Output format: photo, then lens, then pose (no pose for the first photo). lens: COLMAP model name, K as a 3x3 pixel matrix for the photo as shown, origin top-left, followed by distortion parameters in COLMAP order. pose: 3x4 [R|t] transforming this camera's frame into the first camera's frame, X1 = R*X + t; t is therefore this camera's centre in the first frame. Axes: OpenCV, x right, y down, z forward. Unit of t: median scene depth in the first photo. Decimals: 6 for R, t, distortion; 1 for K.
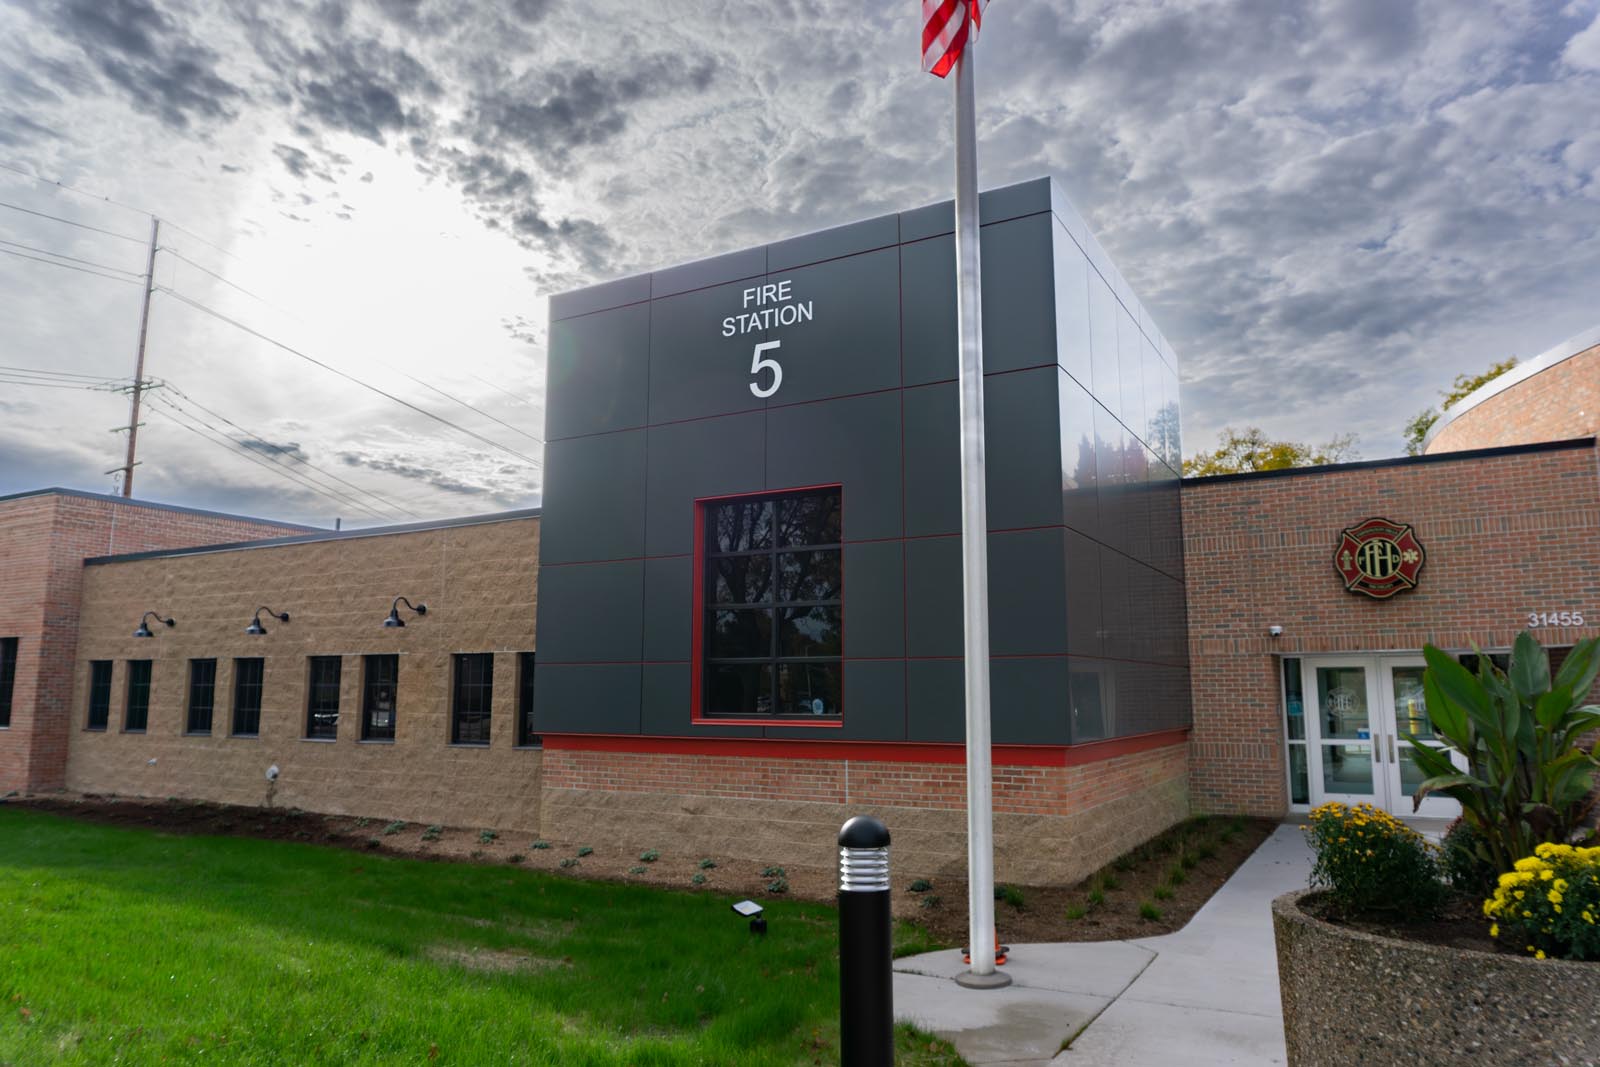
lens RADIAL K [[1069.1, 0, 809.0], [0, 1069.1, 539.3], [0, 0, 1]] dist [-0.015028, 0.000401]
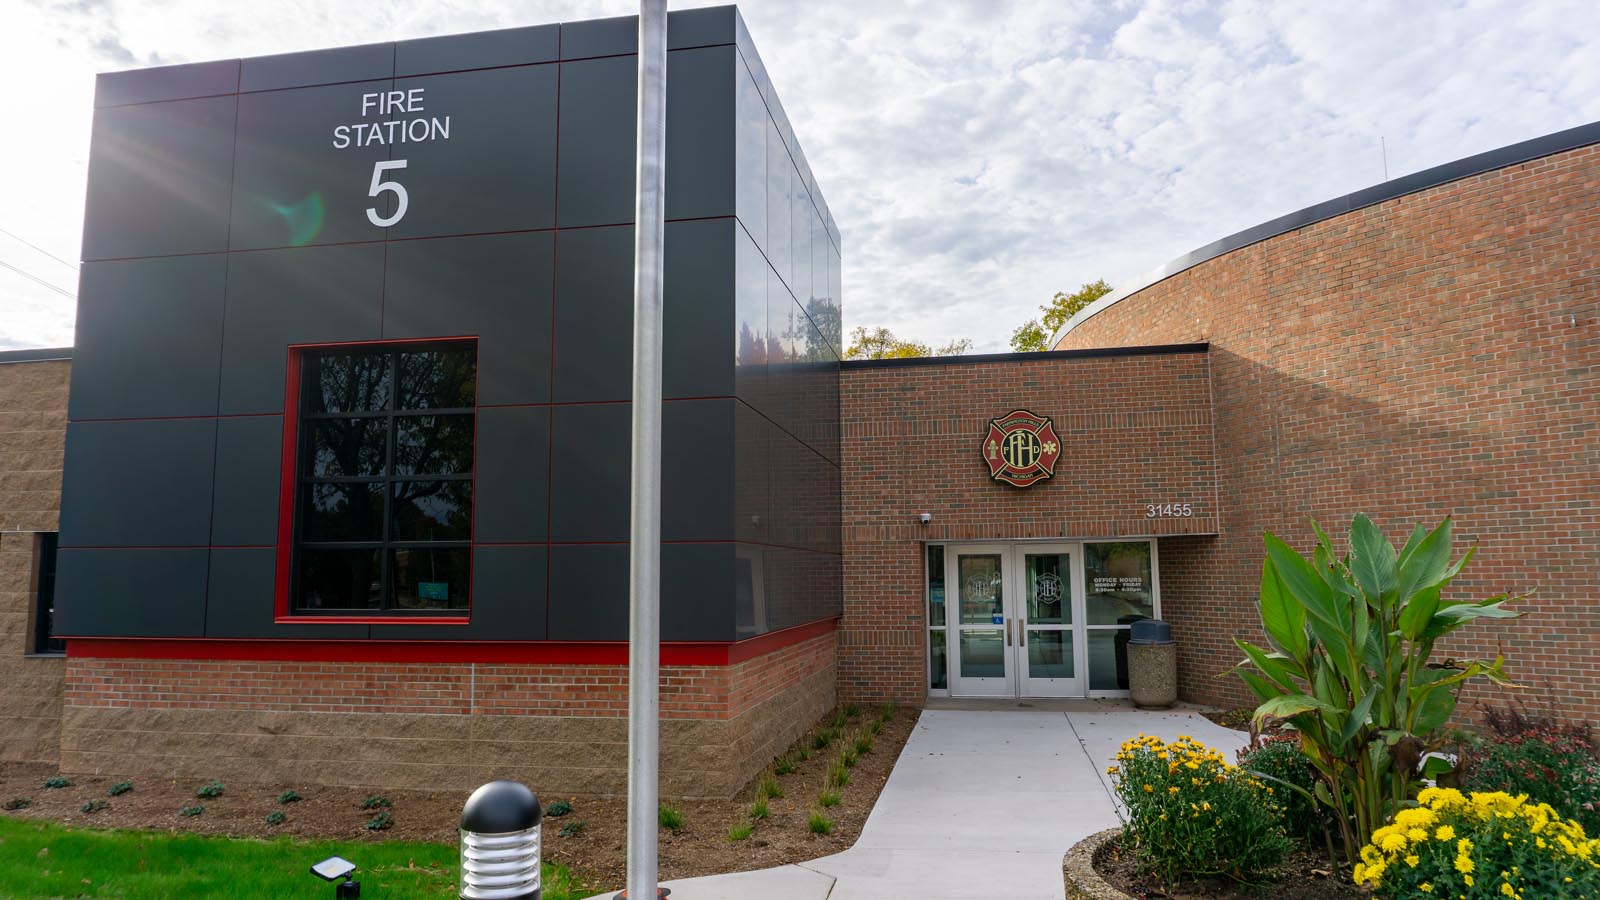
lens RADIAL K [[1068.5, 0, 806.6], [0, 1068.5, 451.3], [0, 0, 1]] dist [-0.026154, 0.003329]
pose [[0.944122, 0.032480, 0.327992, 0.002209], [-0.040470, 0.999026, 0.017562, 0.011663], [-0.327102, -0.029854, 0.944517, 0.104965]]
